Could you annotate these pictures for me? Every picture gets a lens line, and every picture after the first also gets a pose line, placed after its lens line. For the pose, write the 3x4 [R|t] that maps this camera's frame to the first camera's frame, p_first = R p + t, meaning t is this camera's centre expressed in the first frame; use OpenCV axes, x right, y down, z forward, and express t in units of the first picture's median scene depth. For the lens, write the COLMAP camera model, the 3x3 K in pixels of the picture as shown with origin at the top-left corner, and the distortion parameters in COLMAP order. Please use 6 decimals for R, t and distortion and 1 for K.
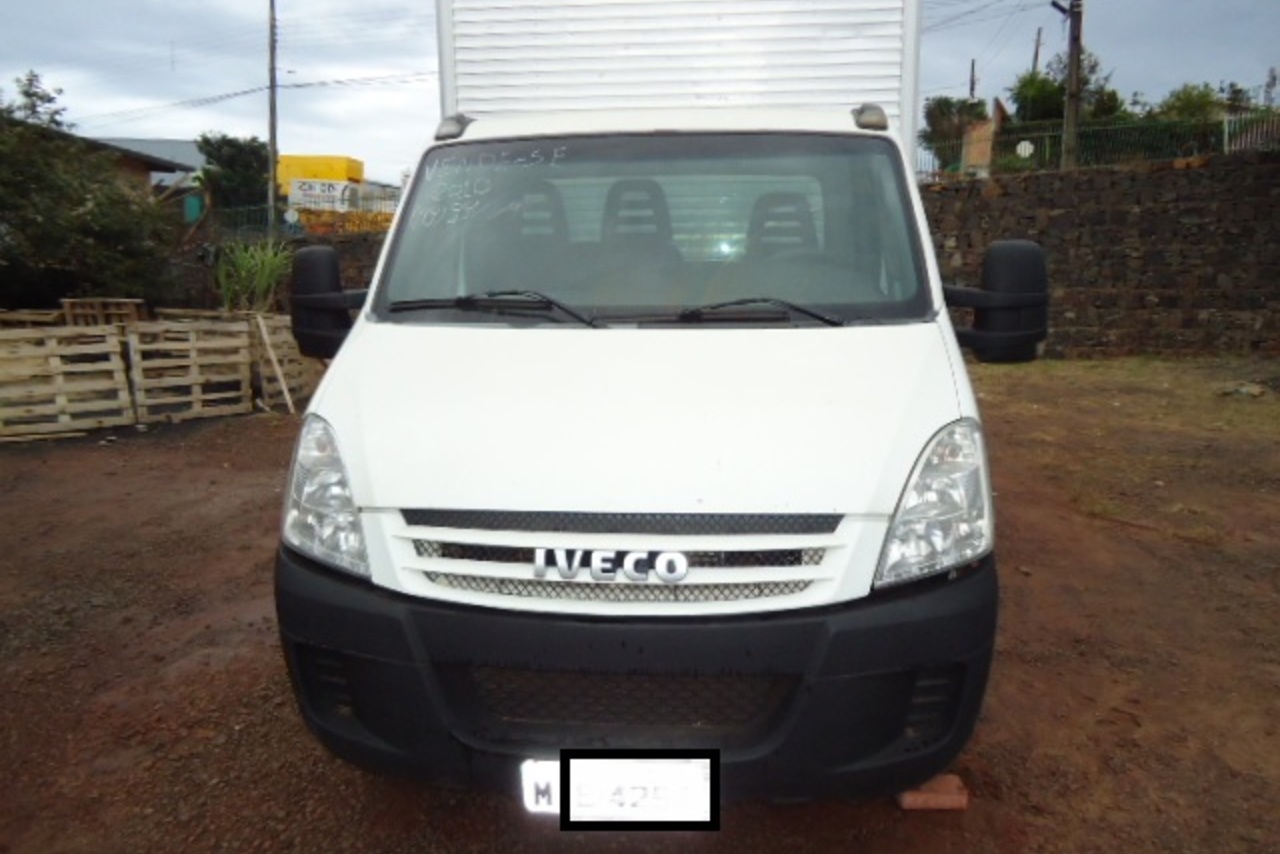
lens RADIAL K [[938.2, 0, 640.0], [0, 938.2, 427.0], [0, 0, 1]] dist [-0.011196, -0.000816]
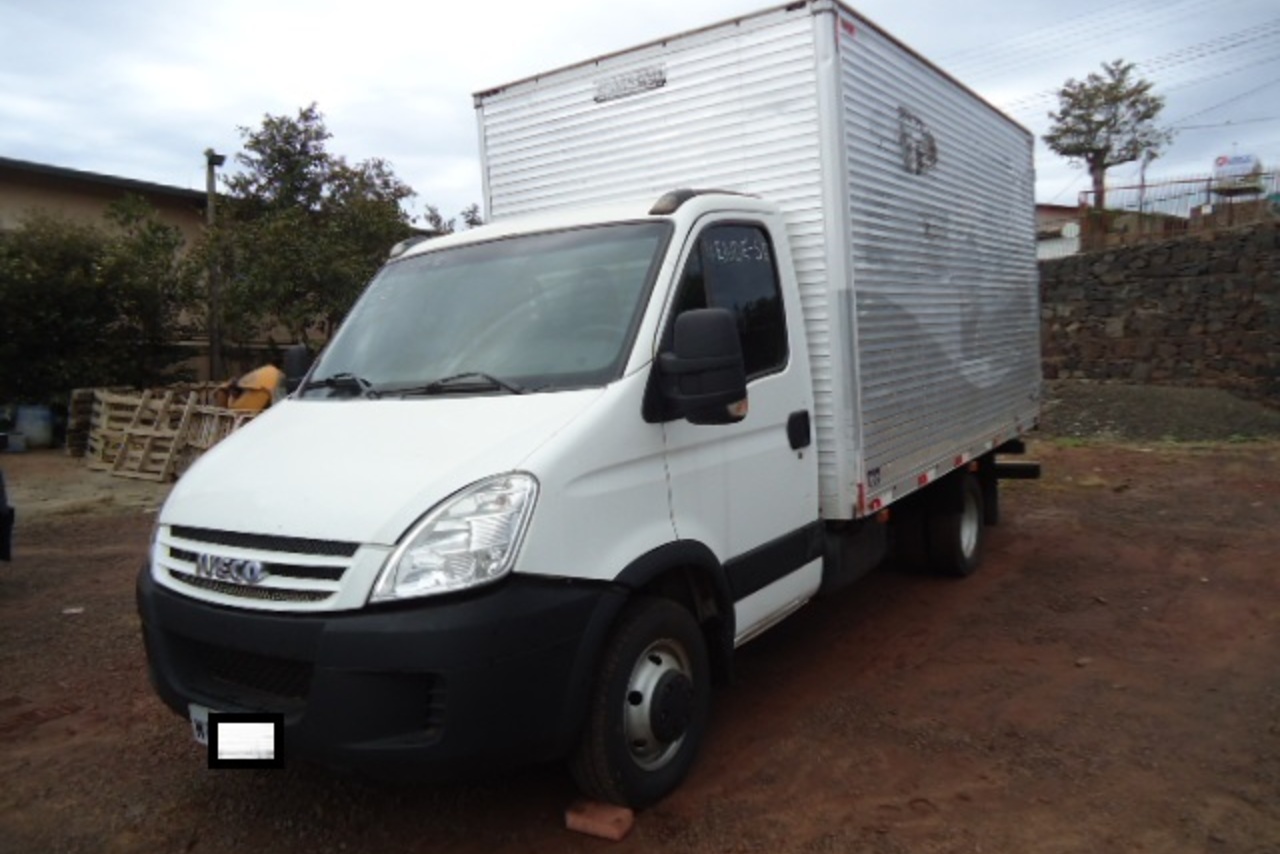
lens RADIAL K [[938.2, 0, 640.0], [0, 938.2, 427.0], [0, 0, 1]] dist [-0.011196, -0.000816]
pose [[0.865601, -0.010148, -0.500632, 0.932382], [-0.026015, 0.997533, -0.065200, 0.006726], [0.500059, 0.069461, 0.863201, 0.057423]]
